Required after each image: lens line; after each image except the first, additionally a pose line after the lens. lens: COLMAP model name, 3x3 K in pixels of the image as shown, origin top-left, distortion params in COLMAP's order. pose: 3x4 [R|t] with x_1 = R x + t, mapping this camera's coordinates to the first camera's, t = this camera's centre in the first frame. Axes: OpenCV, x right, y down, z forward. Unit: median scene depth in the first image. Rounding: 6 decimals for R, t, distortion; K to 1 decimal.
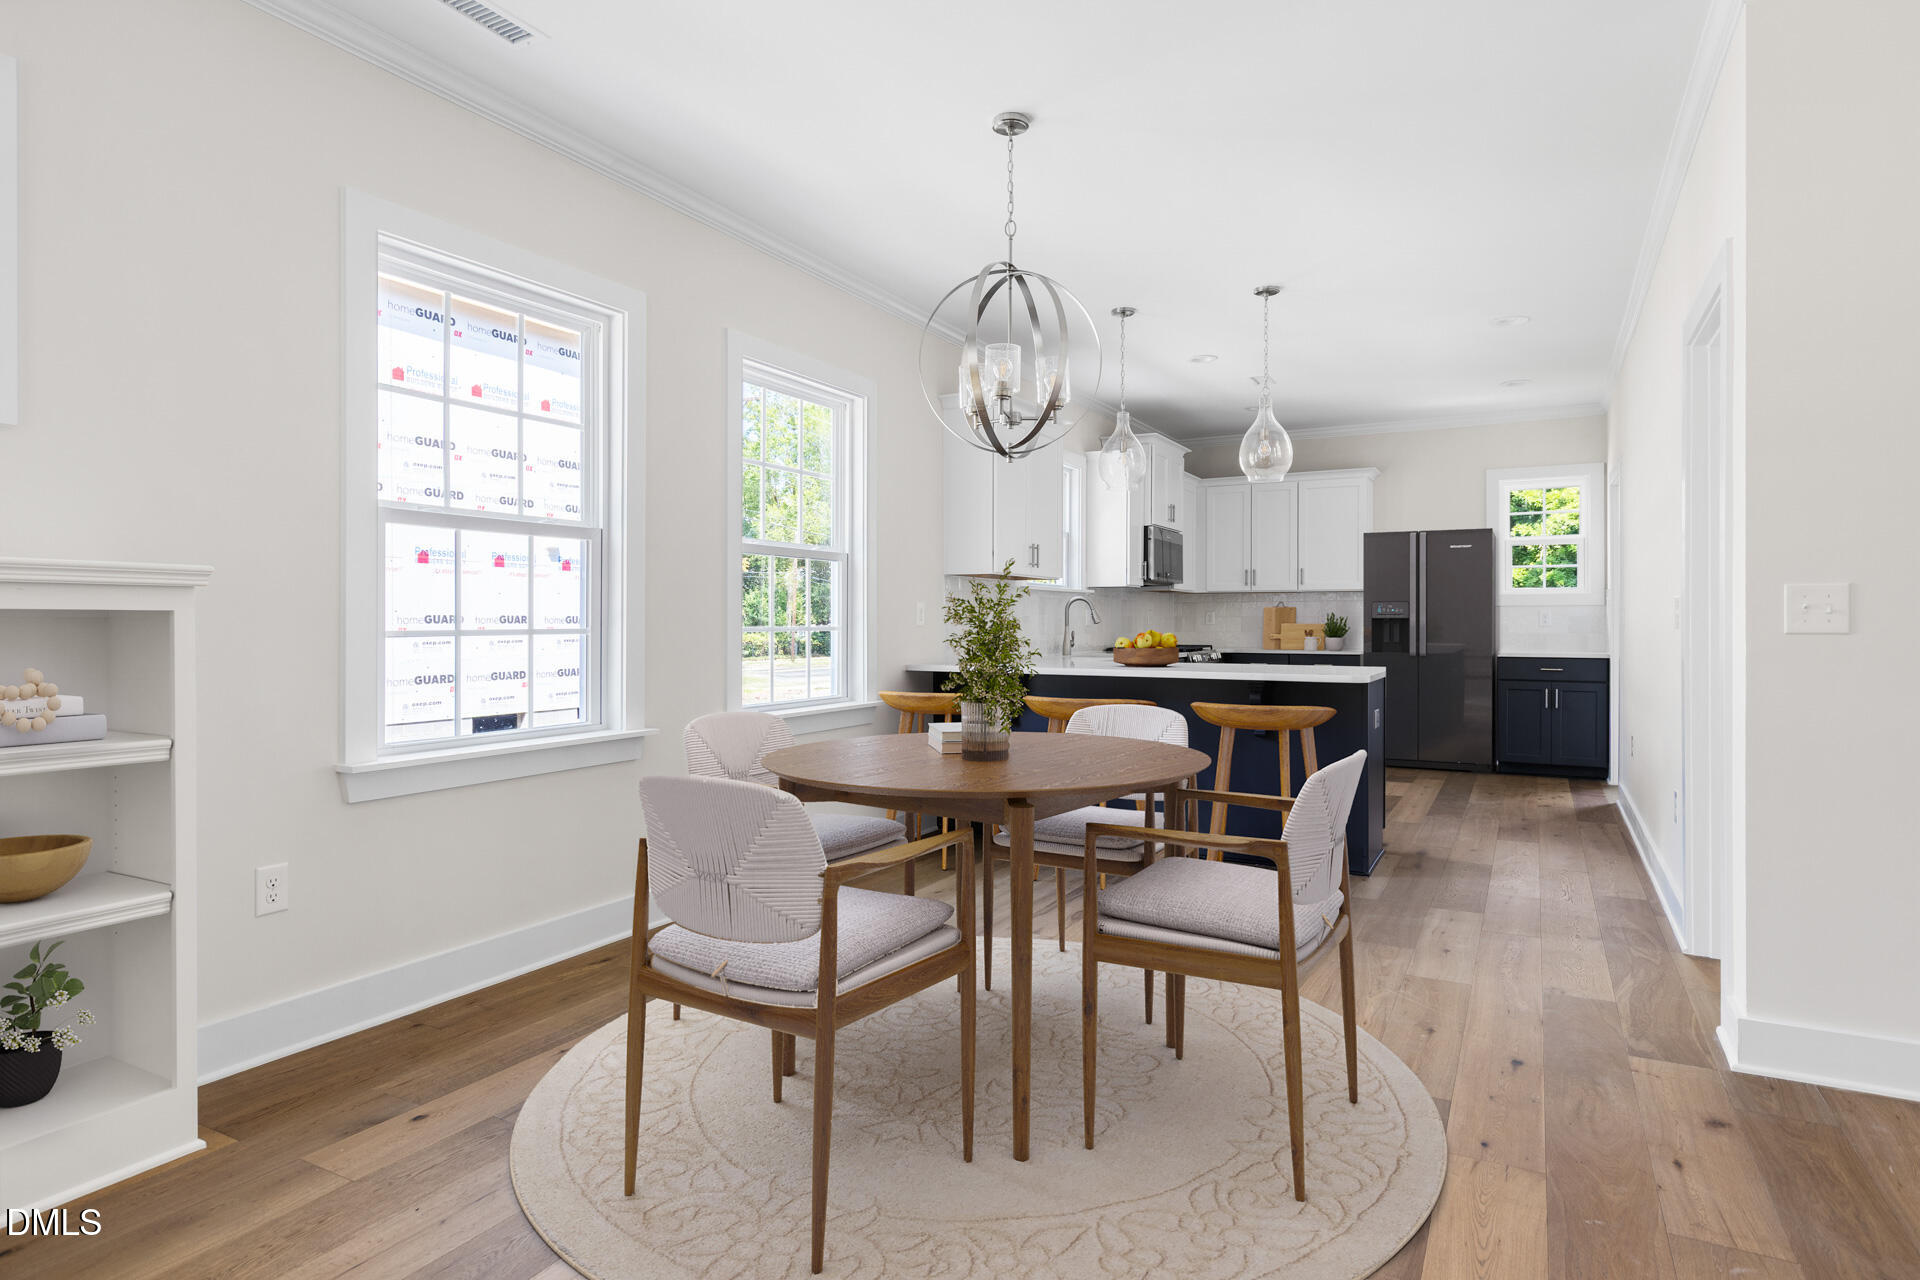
lens RADIAL K [[1048.0, 0, 960.8], [0, 1048.0, 618.9], [0, 0, 1]] dist [0.003506, 0.000465]
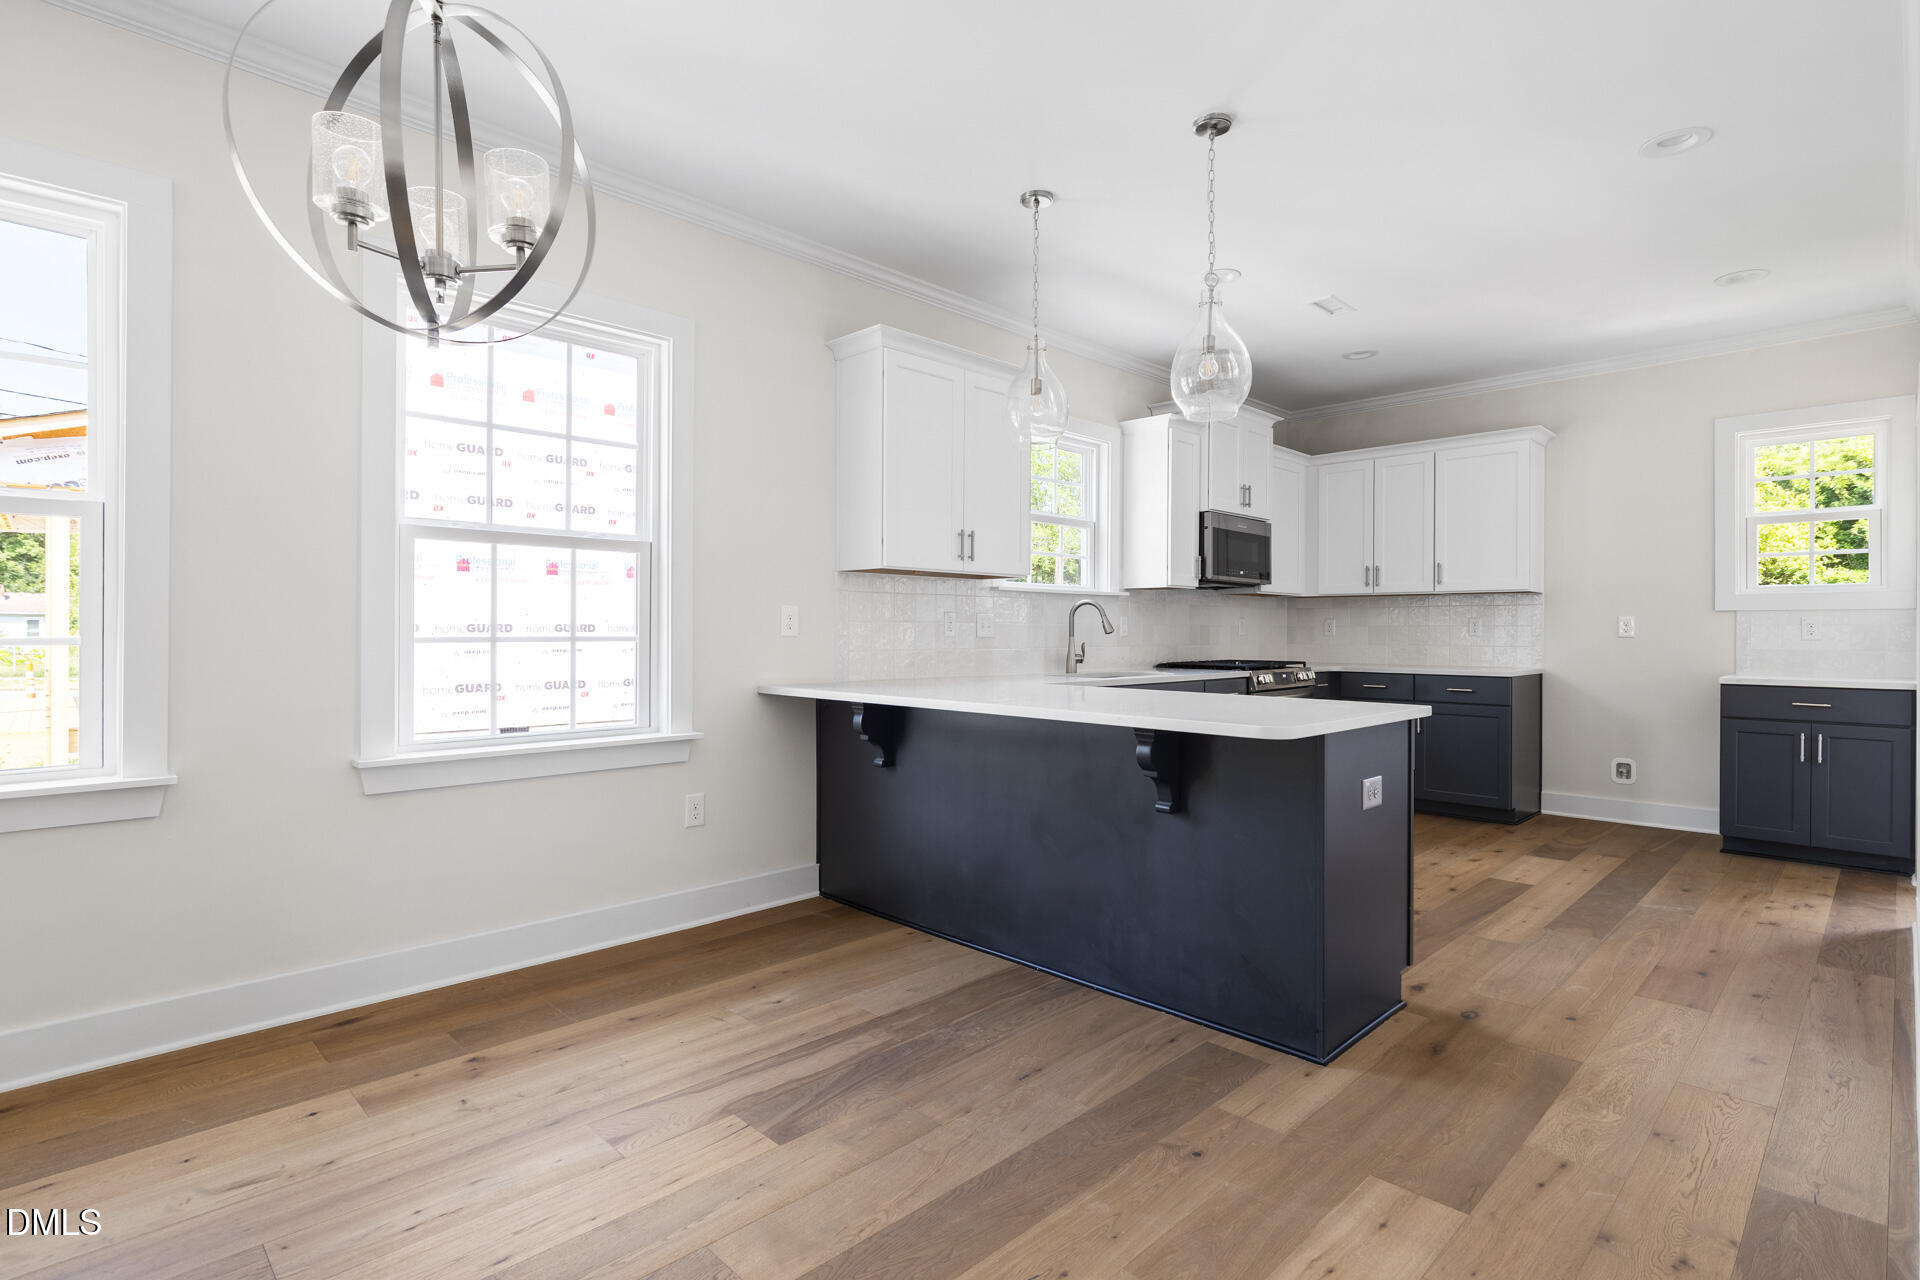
lens RADIAL K [[943.3, 0, 963.4], [0, 943.3, 627.1], [0, 0, 1]] dist [-0.001279, 0.000423]
pose [[0.959589, 0.000602, -0.281405, 0.210177], [-0.001337, 0.999996, -0.002420, 0.001211], [0.281403, 0.002699, 0.959586, 0.267401]]
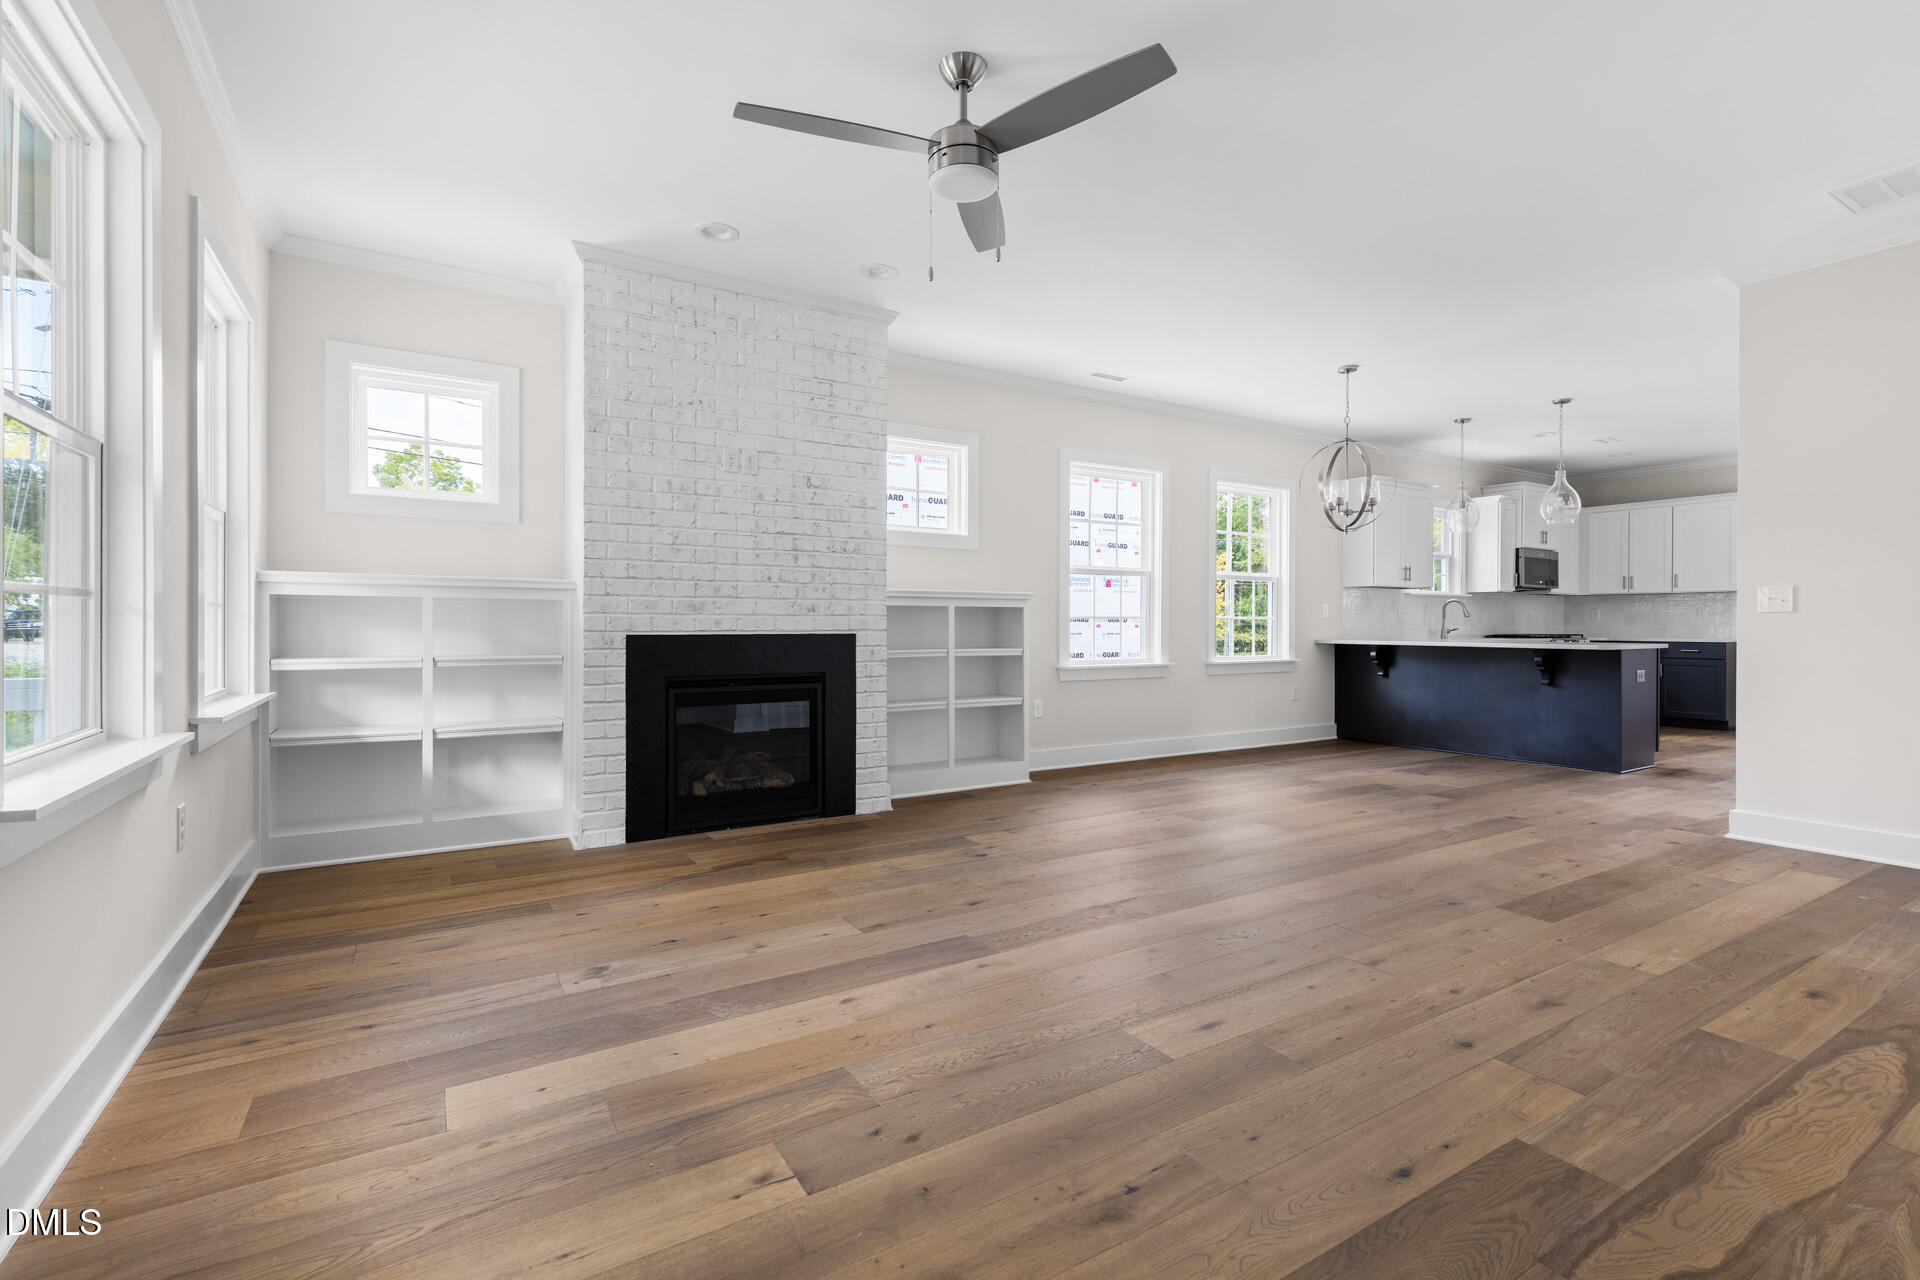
lens RADIAL K [[862.4, 0, 962.7], [0, 862.4, 634.8], [0, 0, 1]] dist [0.006742, -0.000304]
pose [[0.872376, 0.006418, -0.488793, 0.098107], [0.000420, 0.999904, 0.013879, 0.010897], [0.488835, -0.012313, 0.872289, -0.378619]]
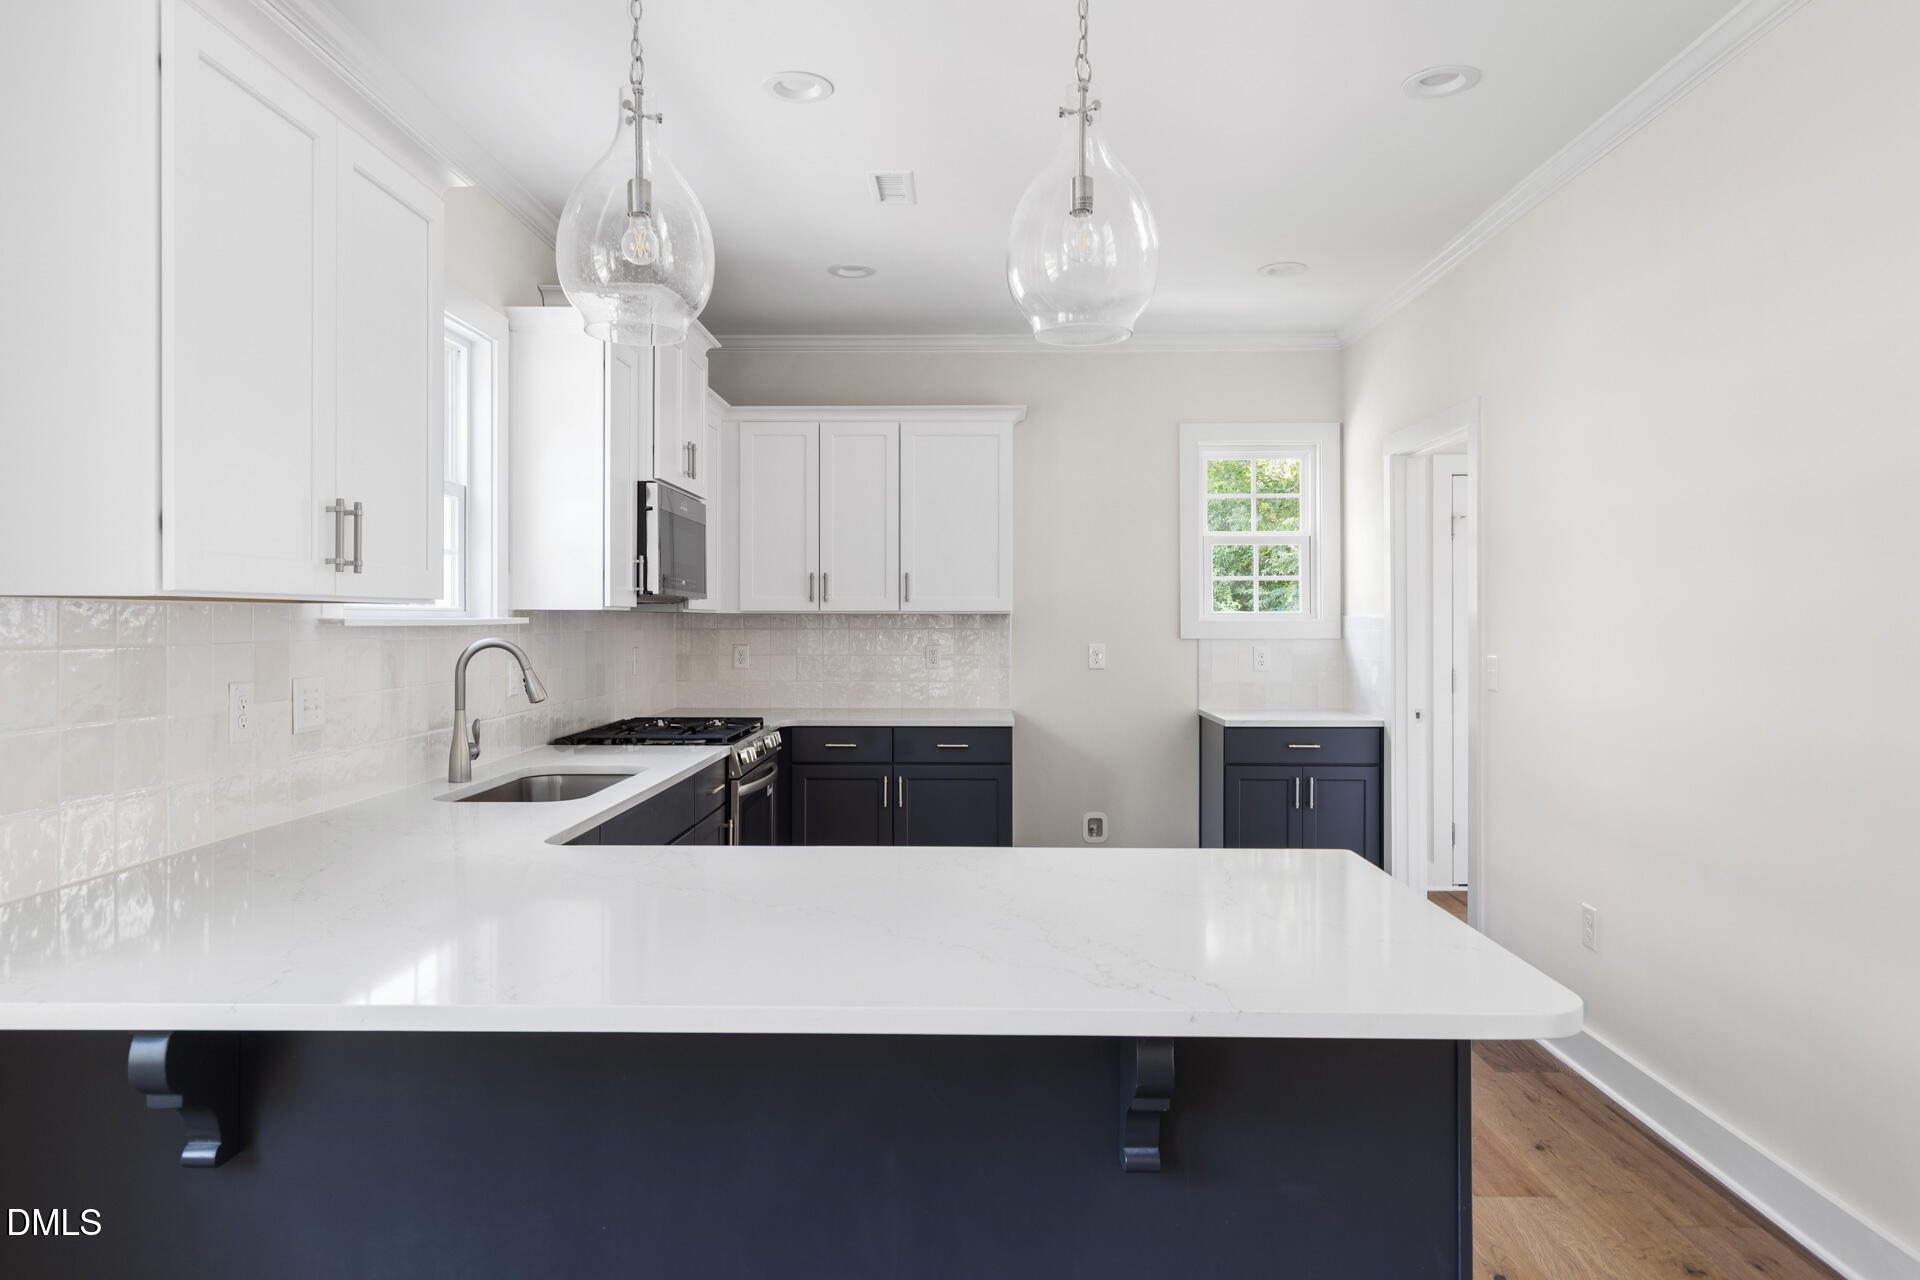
lens RADIAL K [[1193.9, 0, 961.0], [0, 1193.9, 619.8], [0, 0, 1]] dist [0.007015, 0.001734]
pose [[0.884775, -0.001147, 0.466016, 0.053014], [-0.000285, 0.999995, 0.003002, -0.028189], [-0.466017, -0.002789, 0.884771, 0.463570]]
